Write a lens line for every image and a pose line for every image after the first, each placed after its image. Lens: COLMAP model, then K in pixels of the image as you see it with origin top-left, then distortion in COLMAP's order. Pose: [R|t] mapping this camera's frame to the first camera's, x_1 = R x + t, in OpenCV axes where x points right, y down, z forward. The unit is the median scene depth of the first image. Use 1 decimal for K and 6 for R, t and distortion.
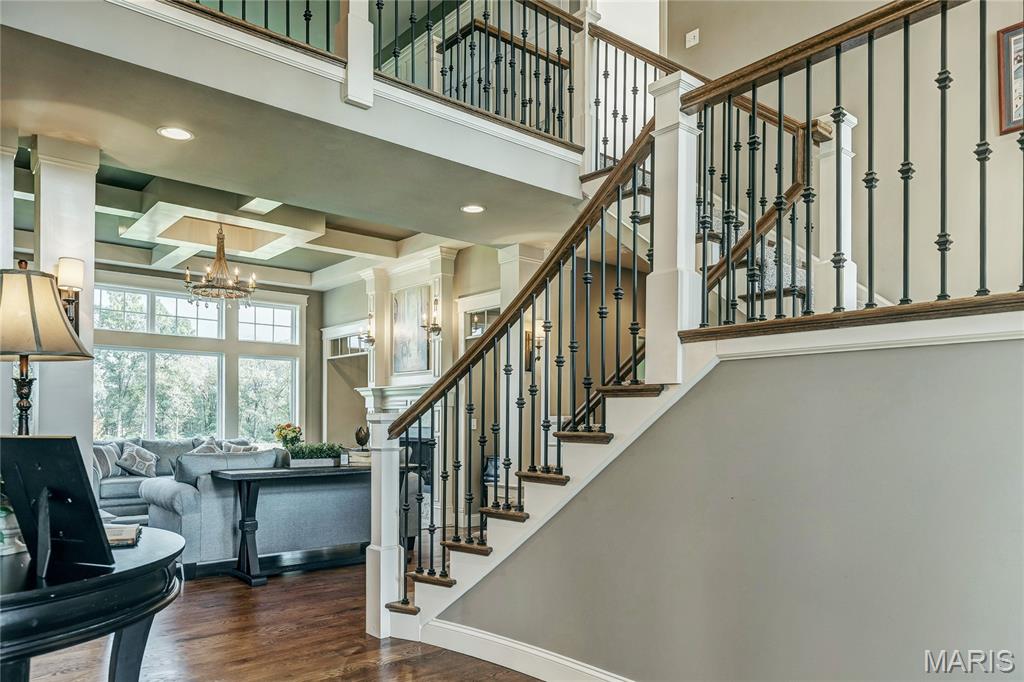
lens RADIAL K [[688.7, 0, 488.6], [0, 688.7, 423.6], [0, 0, 1]] dist [-0.000010, -0.000770]
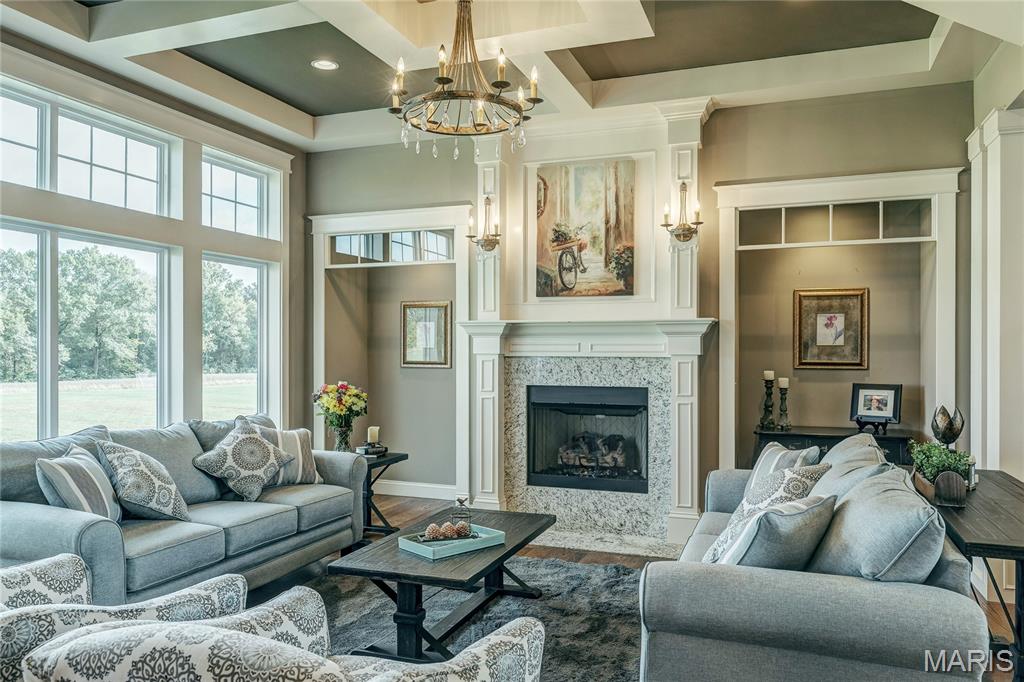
lens RADIAL K [[754.7, 0, 511.2], [0, 754.7, 347.6], [0, 0, 1]] dist [-0.008250, 0.000523]
pose [[0.868377, 0.005866, 0.495870, -0.519336], [0.000863, 0.999911, -0.013340, -0.022330], [-0.495904, 0.012012, 0.868294, 0.463461]]
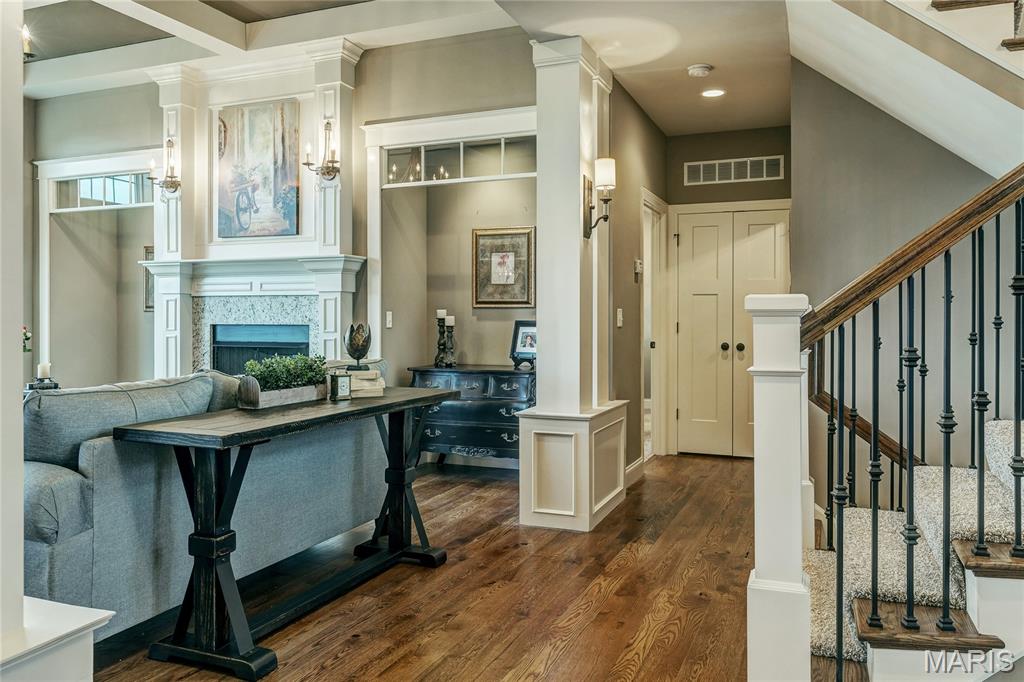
lens RADIAL K [[779.5, 0, 499.6], [0, 779.5, 314.5], [0, 0, 1]] dist [-0.006863, 0.010581]
pose [[0.884715, 0.003199, 0.466121, -0.255435], [0.001606, 0.999950, -0.009913, 0.002321], [-0.466129, 0.009519, 0.884666, 0.281530]]
